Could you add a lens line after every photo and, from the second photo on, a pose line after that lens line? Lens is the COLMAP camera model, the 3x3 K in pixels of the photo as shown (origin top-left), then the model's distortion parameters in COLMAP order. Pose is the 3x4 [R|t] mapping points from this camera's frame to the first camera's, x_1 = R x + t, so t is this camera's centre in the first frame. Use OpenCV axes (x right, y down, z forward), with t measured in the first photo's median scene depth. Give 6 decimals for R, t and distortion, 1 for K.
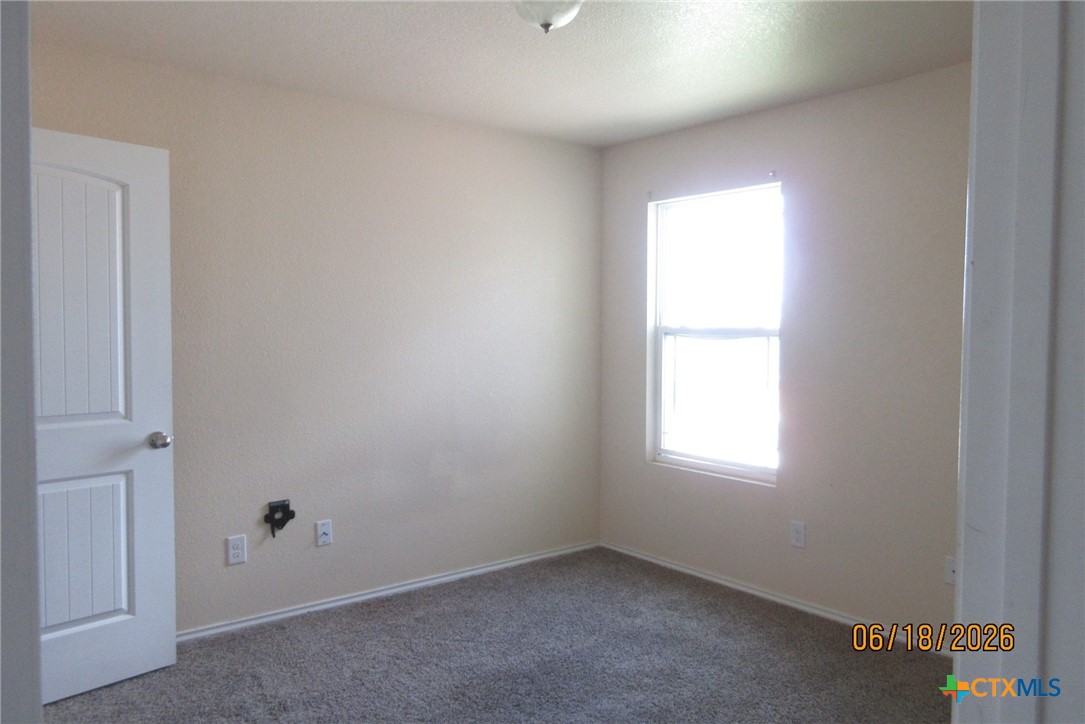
lens RADIAL K [[810.1, 0, 541.6], [0, 810.1, 365.5], [0, 0, 1]] dist [-0.006217, 0.013820]
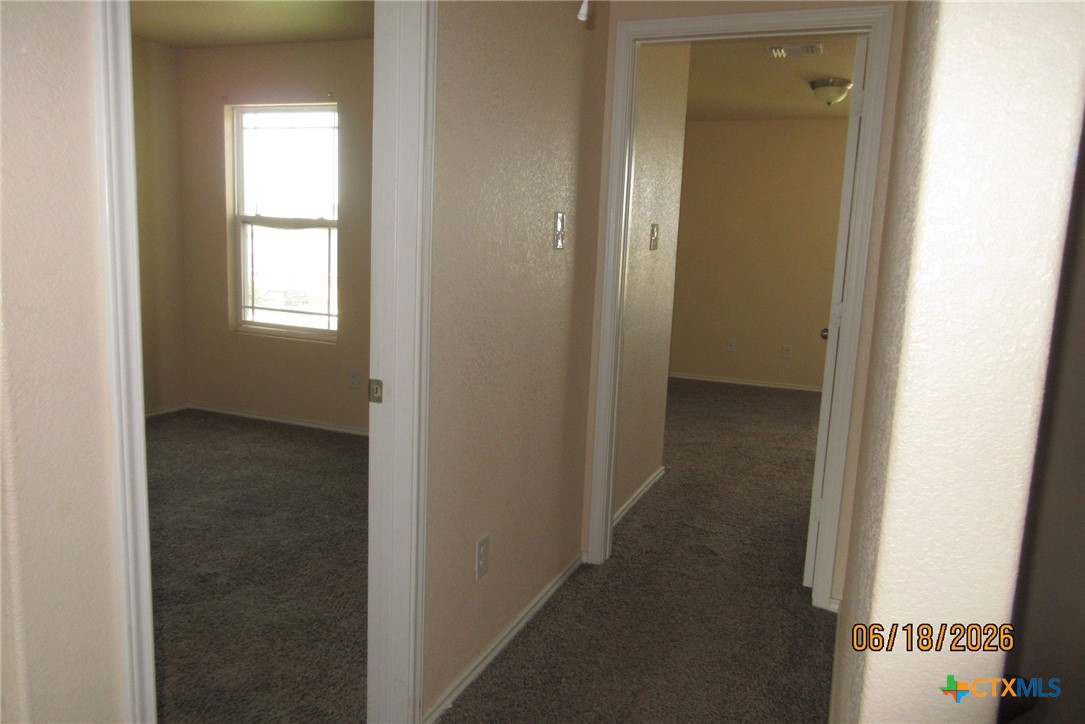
lens RADIAL K [[810.1, 0, 542.1], [0, 810.1, 368.5], [0, 0, 1]] dist [-0.006217, 0.013820]
pose [[0.875128, -0.043951, 0.481892, -0.054075], [-0.015428, 0.992826, 0.118568, 0.032199], [-0.483646, -0.111197, 0.868172, -0.316892]]
